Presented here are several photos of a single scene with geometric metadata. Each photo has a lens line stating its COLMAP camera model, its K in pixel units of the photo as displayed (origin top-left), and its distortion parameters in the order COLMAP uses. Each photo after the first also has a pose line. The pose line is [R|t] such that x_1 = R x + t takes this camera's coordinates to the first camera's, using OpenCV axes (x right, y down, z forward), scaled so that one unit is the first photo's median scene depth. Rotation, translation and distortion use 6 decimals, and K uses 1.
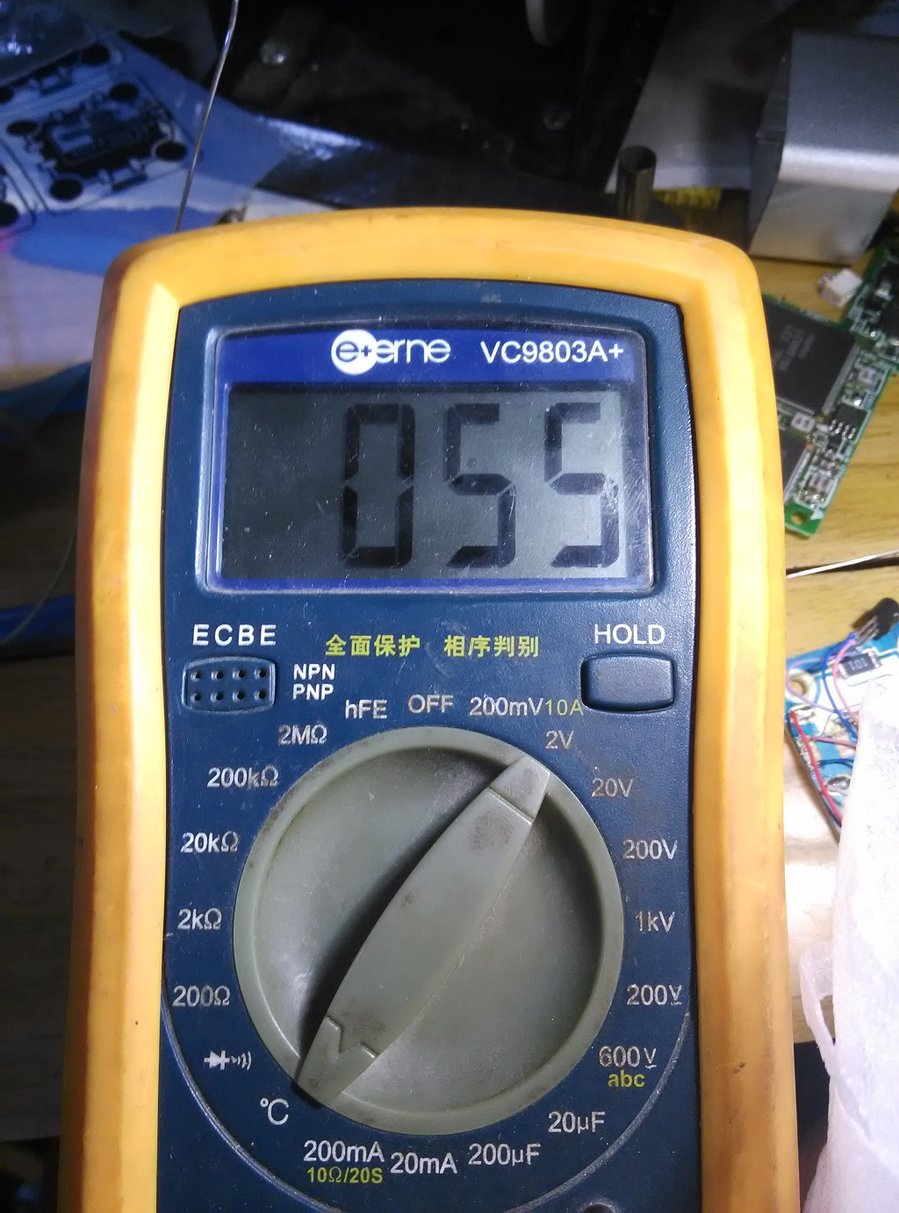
lens RADIAL K [[1010.9, 0, 449.5], [0, 1010.9, 606.5], [0, 0, 1]] dist [0.142103, -0.315349]
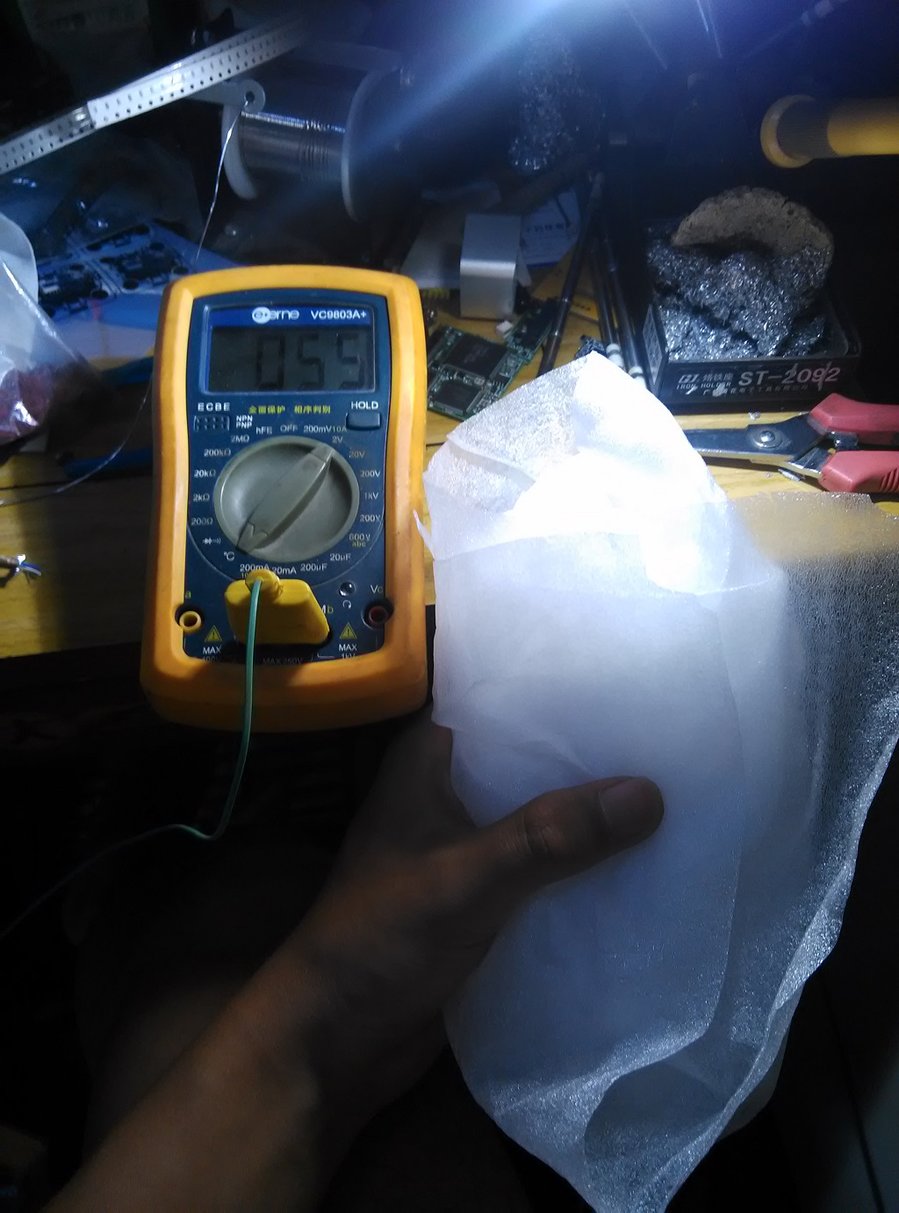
lens RADIAL K [[1010.9, 0, 449.5], [0, 1010.9, 606.5], [0, 0, 1]] dist [0.142103, -0.315349]
pose [[0.998666, -0.025188, 0.045068, 0.267929], [0.033959, 0.977978, -0.205929, 1.108289], [-0.038889, 0.207184, 0.977529, -1.516037]]
